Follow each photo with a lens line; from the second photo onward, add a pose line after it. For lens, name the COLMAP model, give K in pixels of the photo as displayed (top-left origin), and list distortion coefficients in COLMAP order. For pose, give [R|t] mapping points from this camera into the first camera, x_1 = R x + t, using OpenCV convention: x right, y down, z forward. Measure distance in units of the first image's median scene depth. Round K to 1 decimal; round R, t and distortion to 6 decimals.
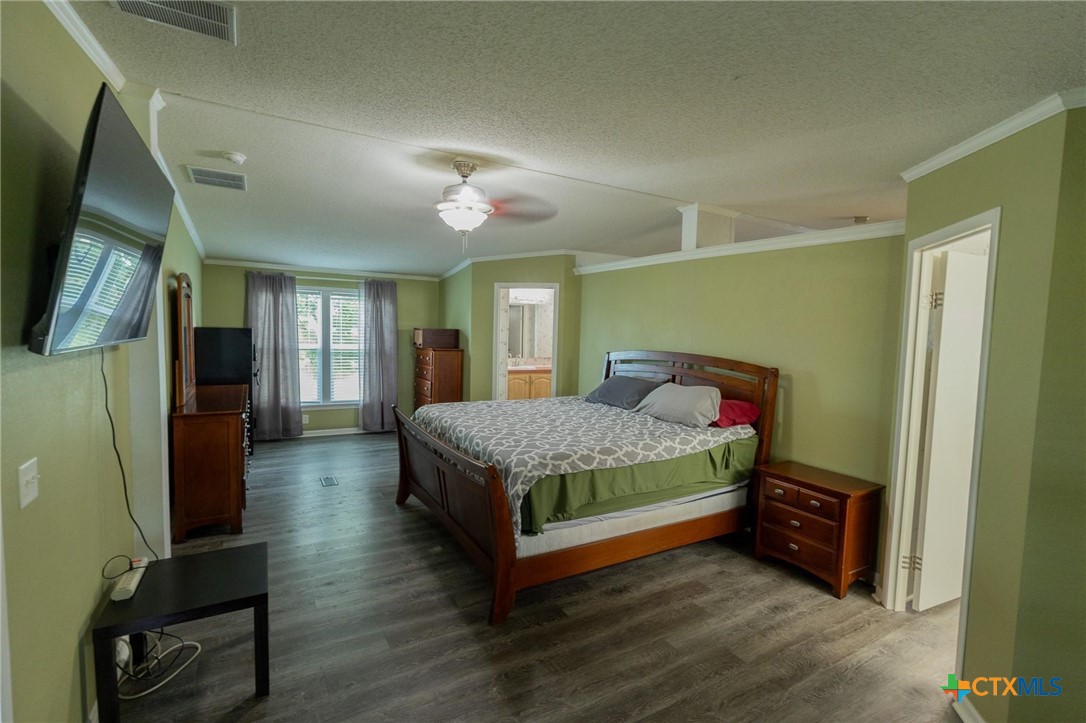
lens RADIAL K [[502.6, 0, 548.8], [0, 502.6, 361.3], [0, 0, 1]] dist [-0.000126, 0.002430]
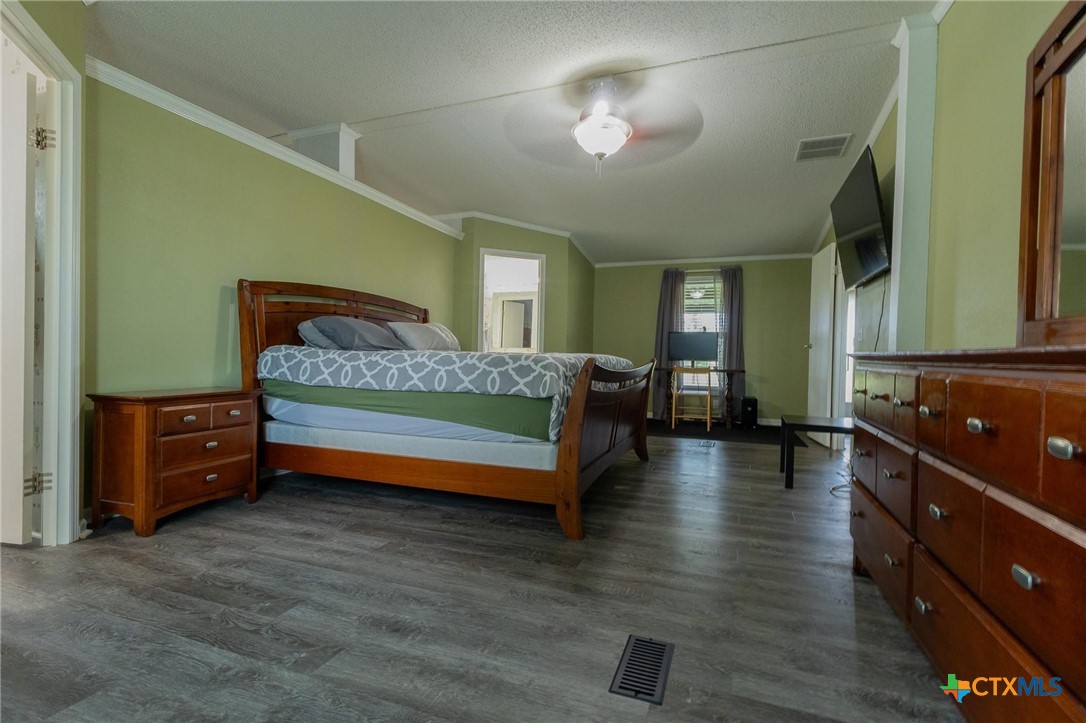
lens RADIAL K [[502.6, 0, 548.8], [0, 502.6, 361.3], [0, 0, 1]] dist [-0.000126, 0.002430]
pose [[-0.636934, -0.053064, 0.769090, -0.793771], [0.012159, 0.996813, 0.078845, 0.052285], [-0.770822, 0.059570, -0.634259, 1.569686]]
